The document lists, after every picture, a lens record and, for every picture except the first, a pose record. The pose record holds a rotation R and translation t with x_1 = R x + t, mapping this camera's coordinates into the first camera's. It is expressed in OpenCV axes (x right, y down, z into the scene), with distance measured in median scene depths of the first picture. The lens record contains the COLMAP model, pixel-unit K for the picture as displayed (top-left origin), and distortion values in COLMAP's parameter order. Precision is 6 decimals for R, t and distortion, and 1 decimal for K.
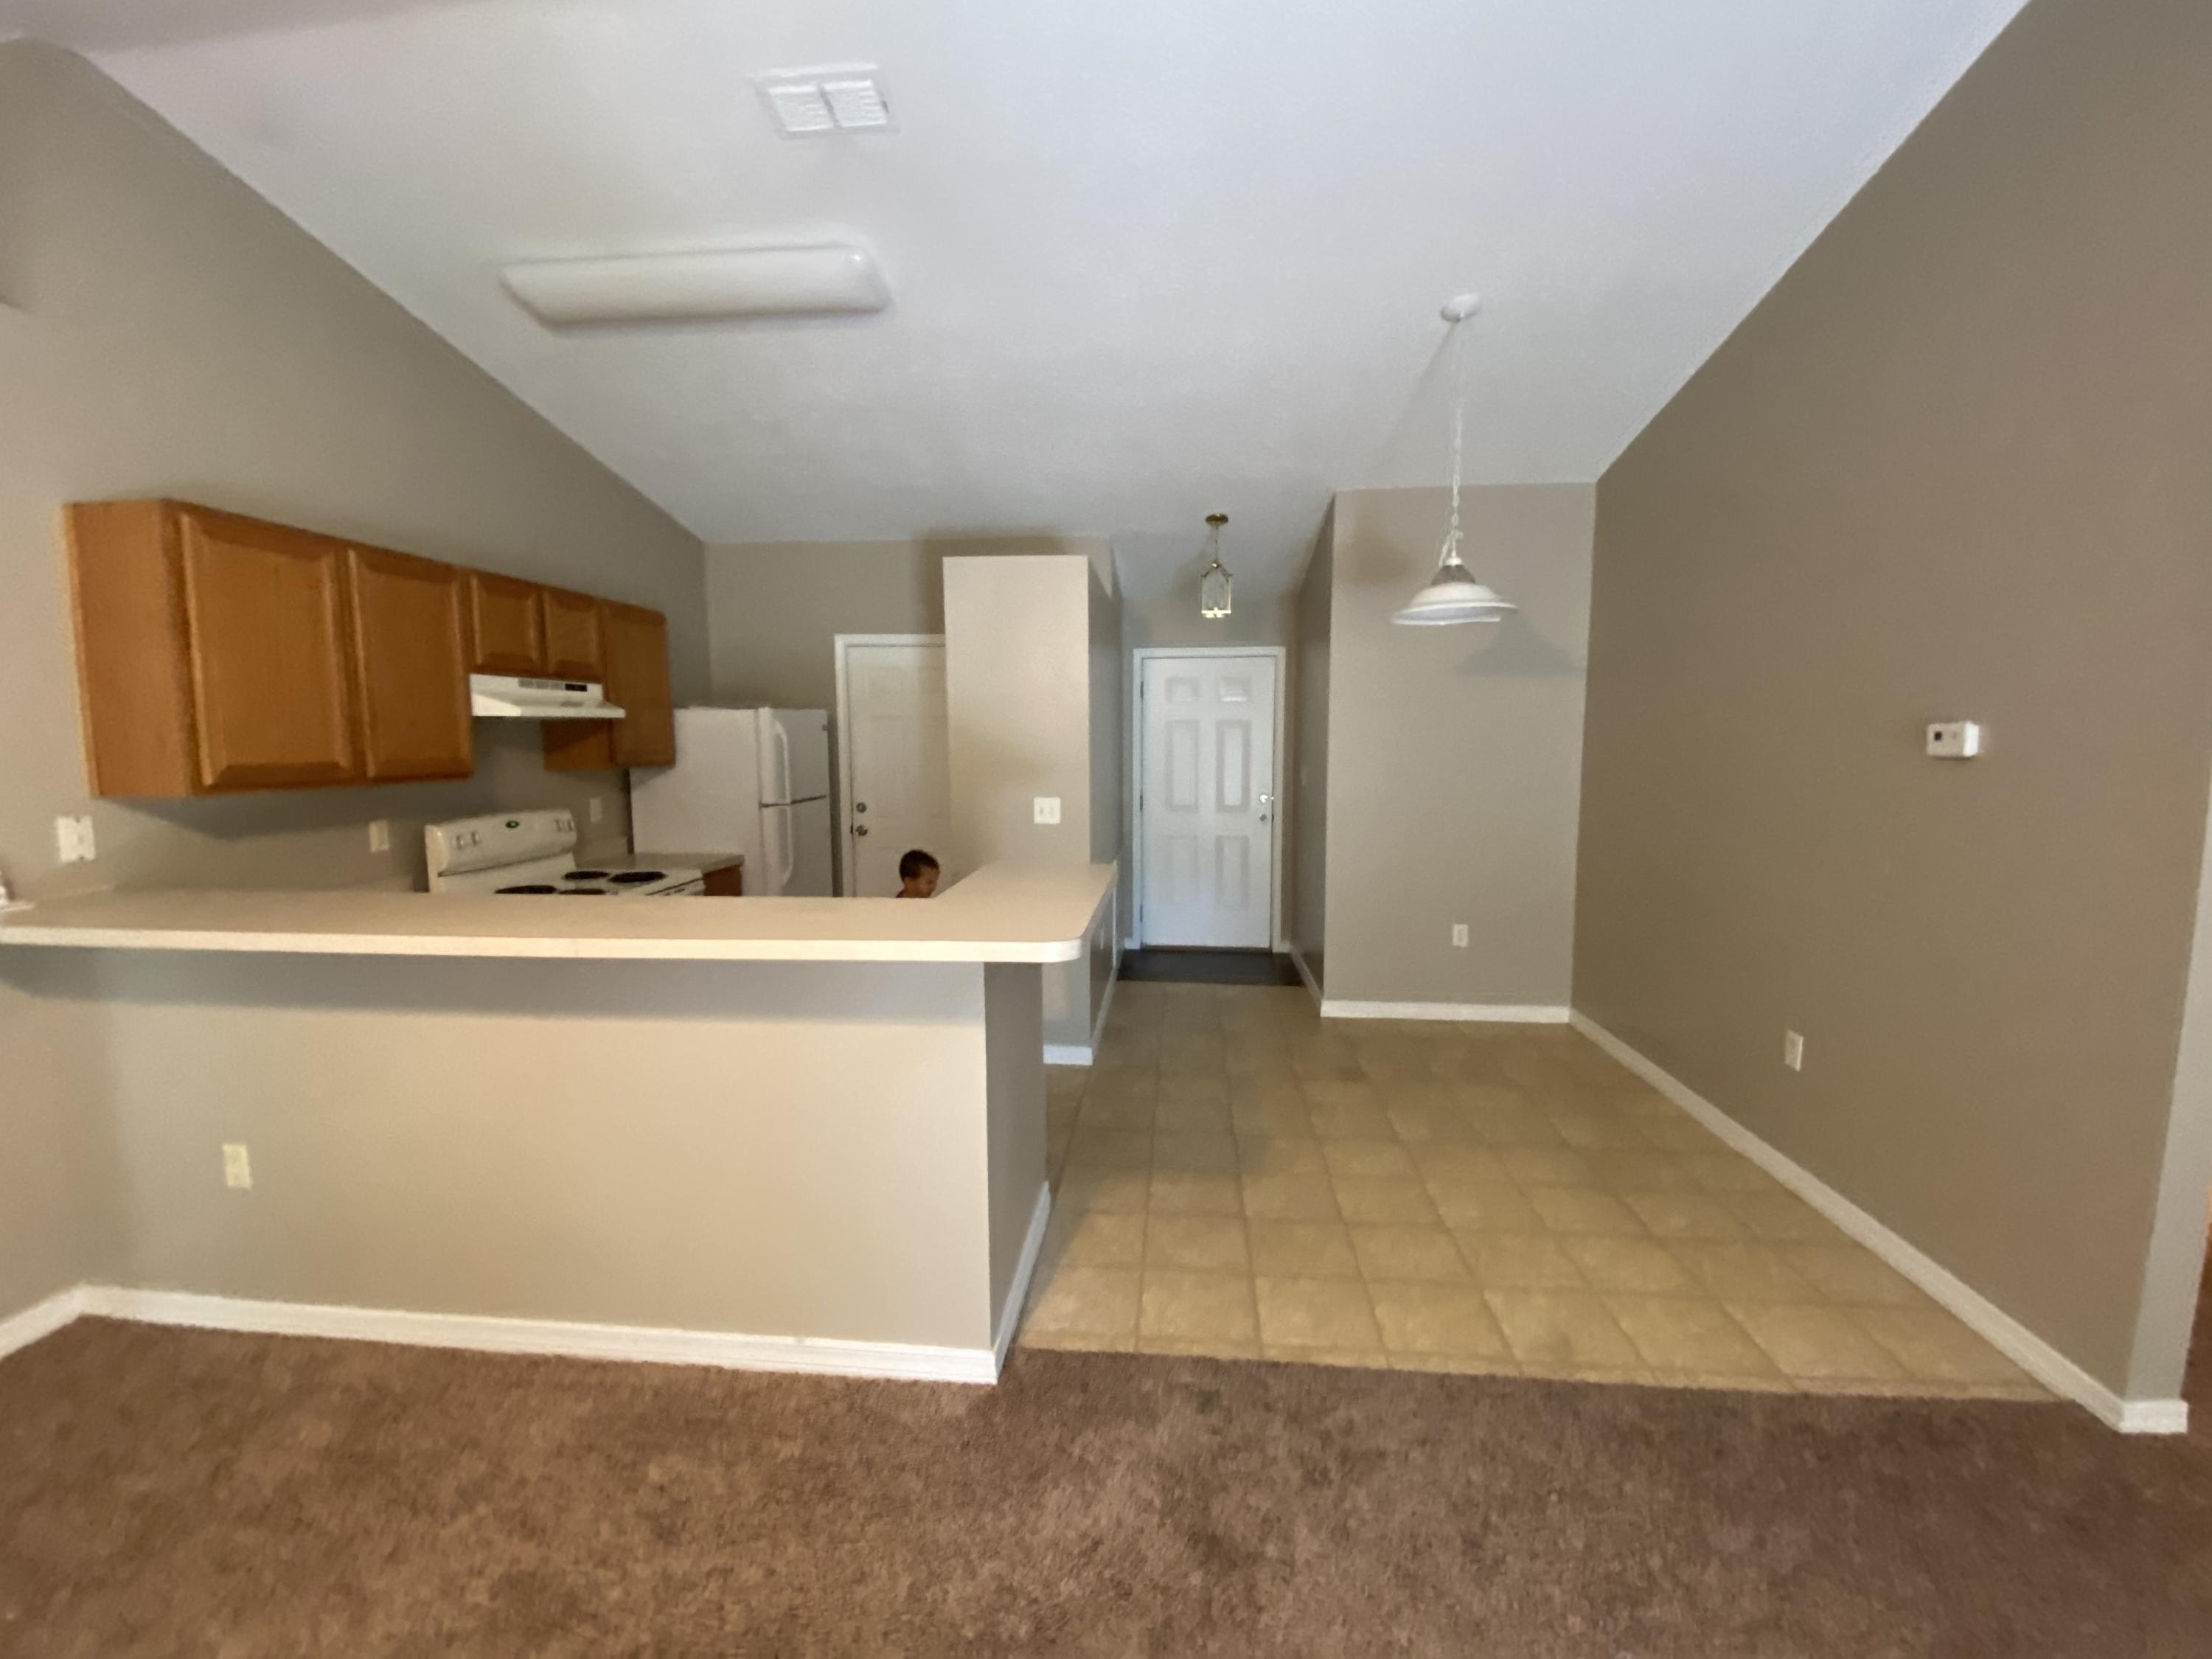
lens RADIAL K [[892.5, 0, 1111.6], [0, 892.5, 838.0], [0, 0, 1]] dist [0.002644, -0.014665]
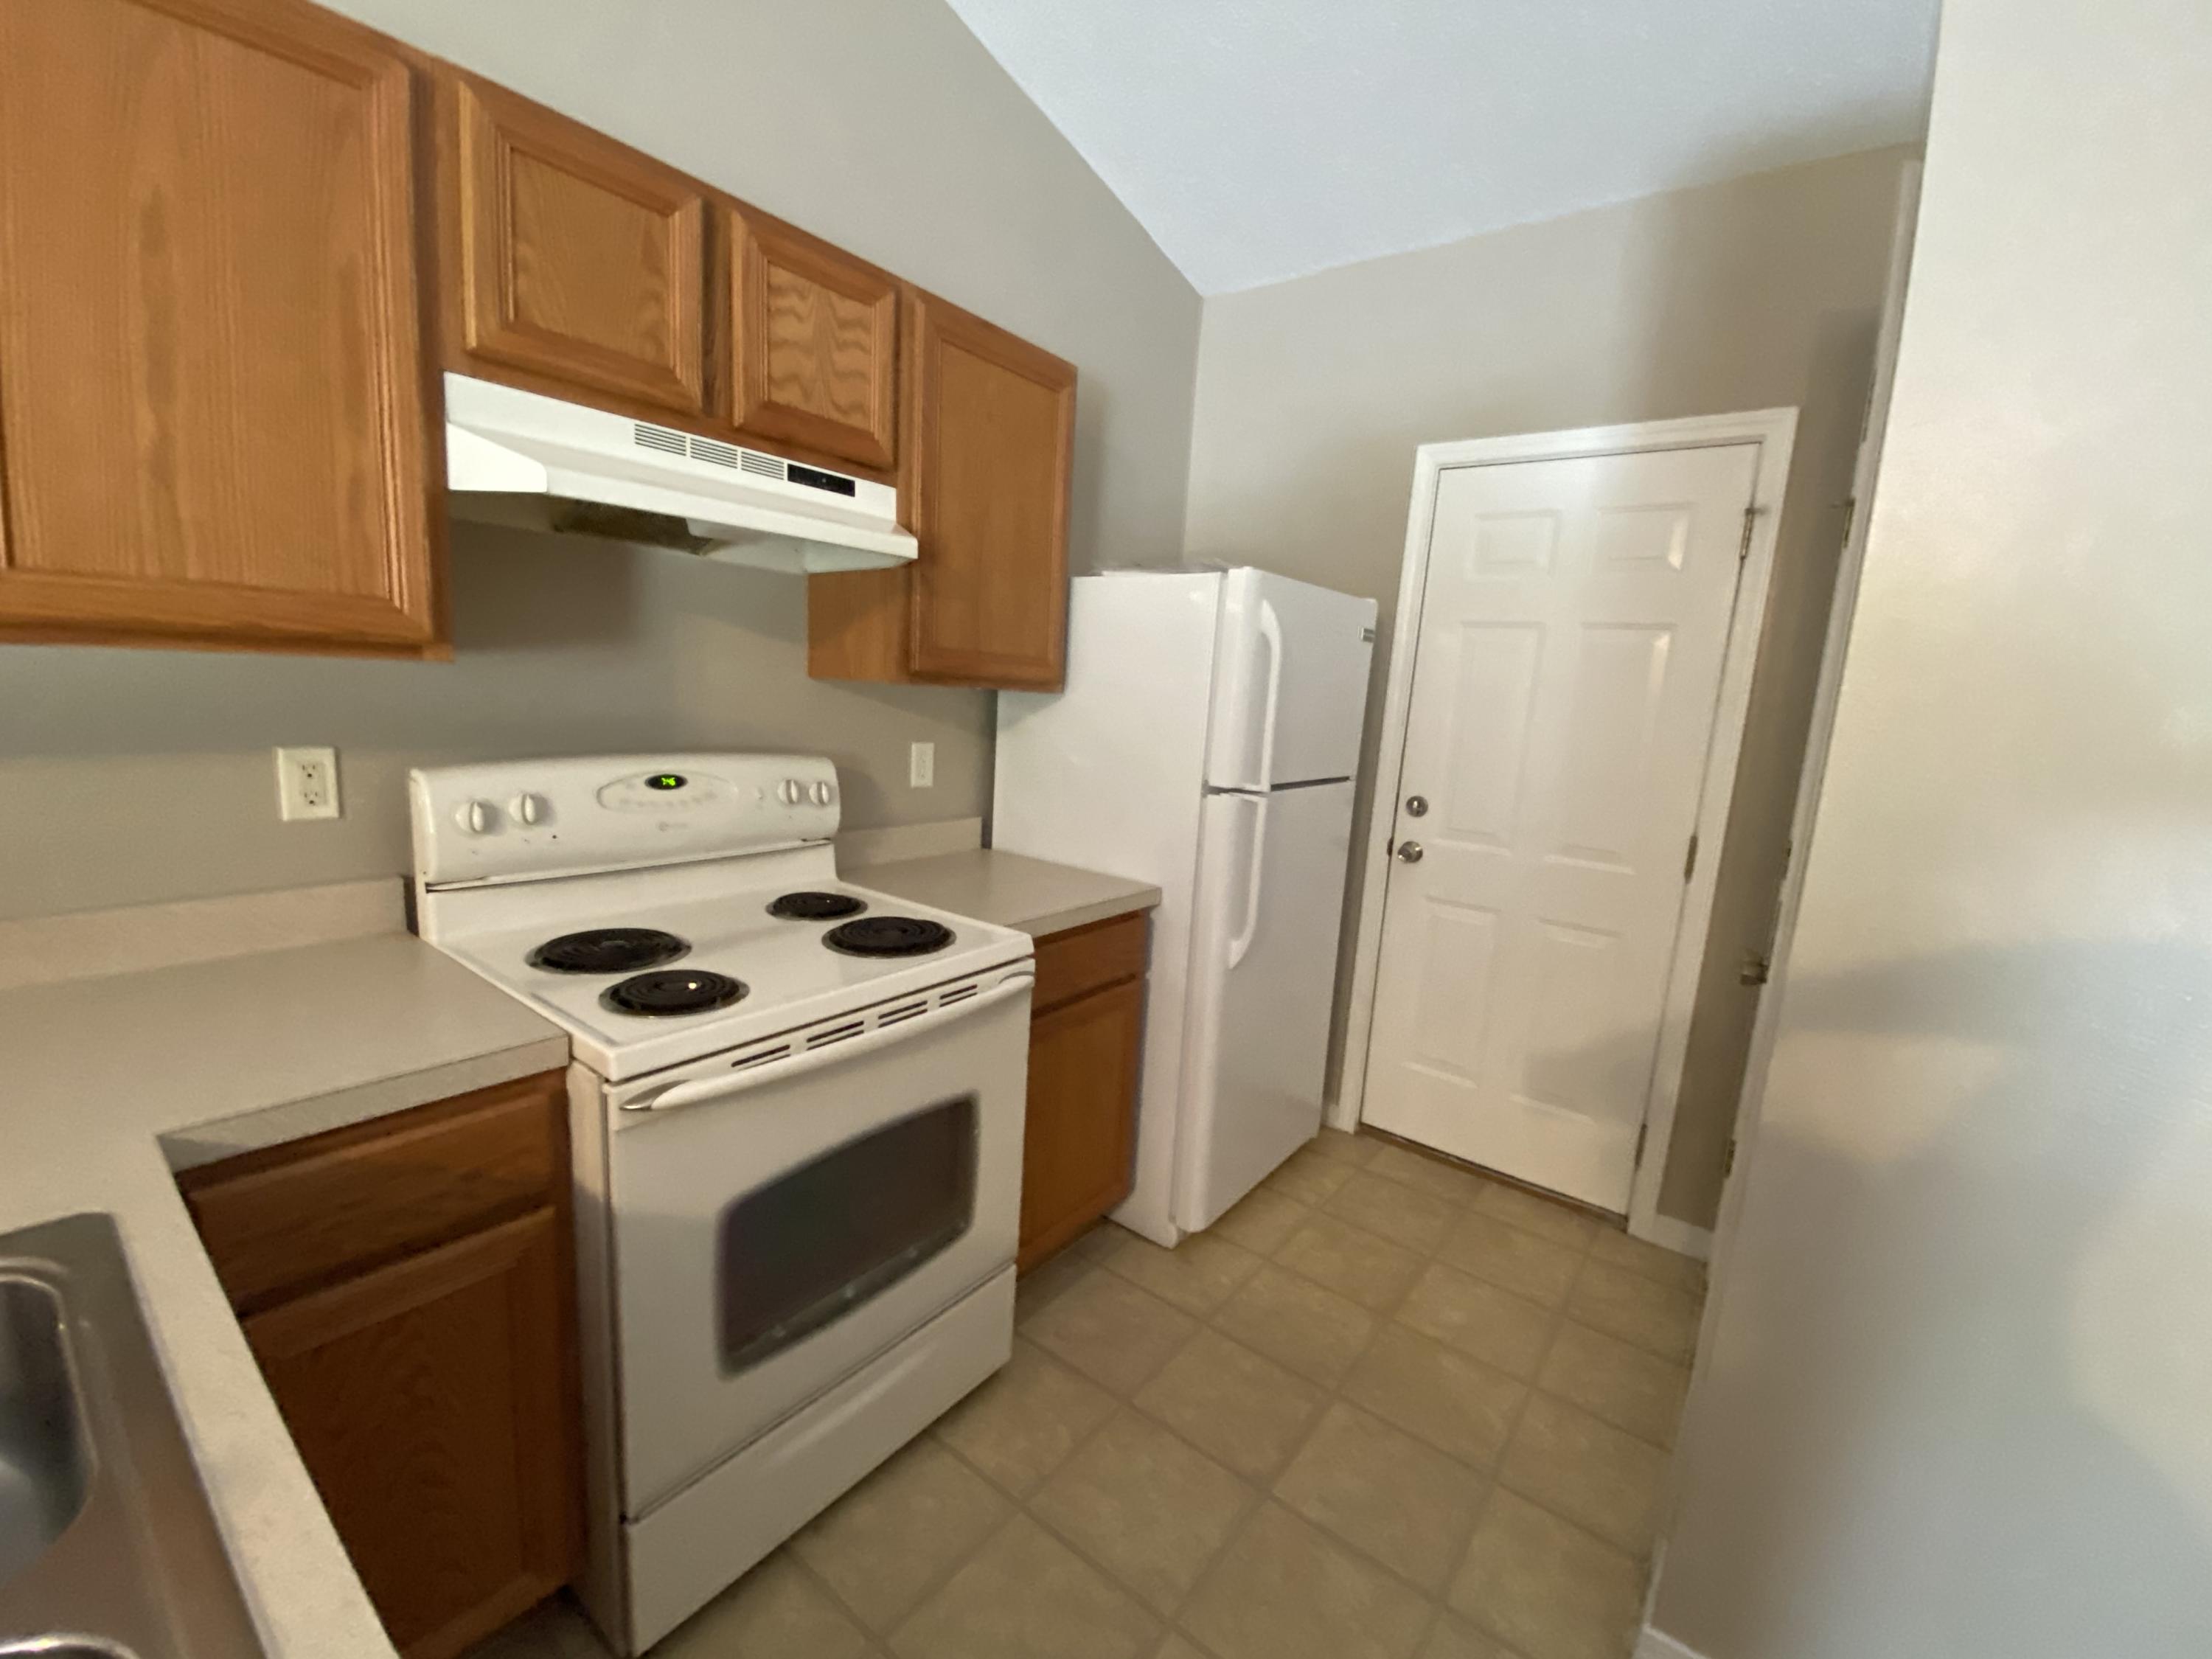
lens RADIAL K [[892.5, 0, 1111.6], [0, 892.5, 838.0], [0, 0, 1]] dist [0.002644, -0.014665]
pose [[0.838890, 0.138531, -0.526377, -0.211675], [-0.121345, 0.990330, 0.067245, -0.039590], [0.530602, 0.007462, 0.847588, 0.649996]]
